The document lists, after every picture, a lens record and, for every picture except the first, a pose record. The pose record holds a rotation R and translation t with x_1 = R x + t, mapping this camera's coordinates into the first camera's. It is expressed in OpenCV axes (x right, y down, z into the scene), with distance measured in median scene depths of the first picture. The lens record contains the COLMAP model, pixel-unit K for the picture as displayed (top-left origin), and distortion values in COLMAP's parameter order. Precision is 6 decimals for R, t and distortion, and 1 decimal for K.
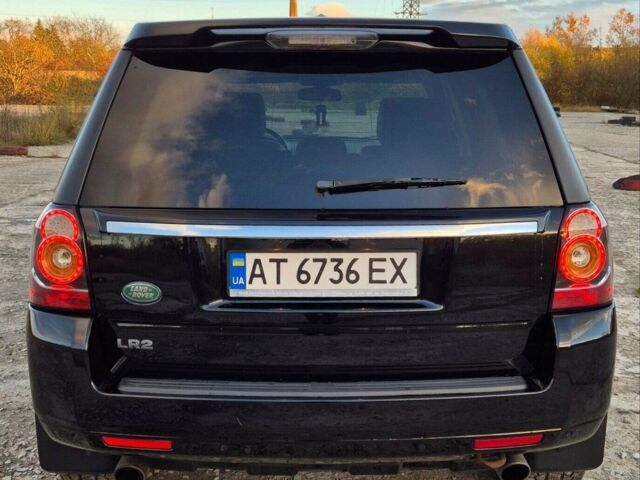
lens RADIAL K [[788.8, 0, 274.6], [0, 788.8, 240.3], [0, 0, 1]] dist [0.106309, -0.070833]
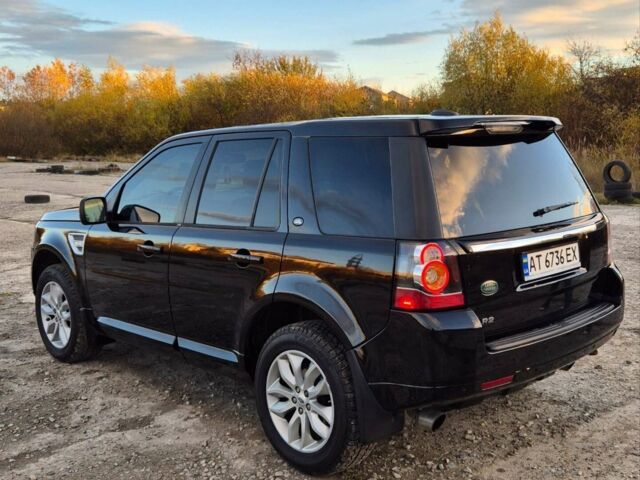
lens RADIAL K [[788.8, 0, 274.6], [0, 788.8, 240.3], [0, 0, 1]] dist [0.106309, -0.070833]
pose [[0.751525, -0.110934, 0.650310, -1.523282], [0.150890, 0.988534, -0.005744, -0.083064], [-0.642217, 0.102443, 0.759647, 0.054848]]
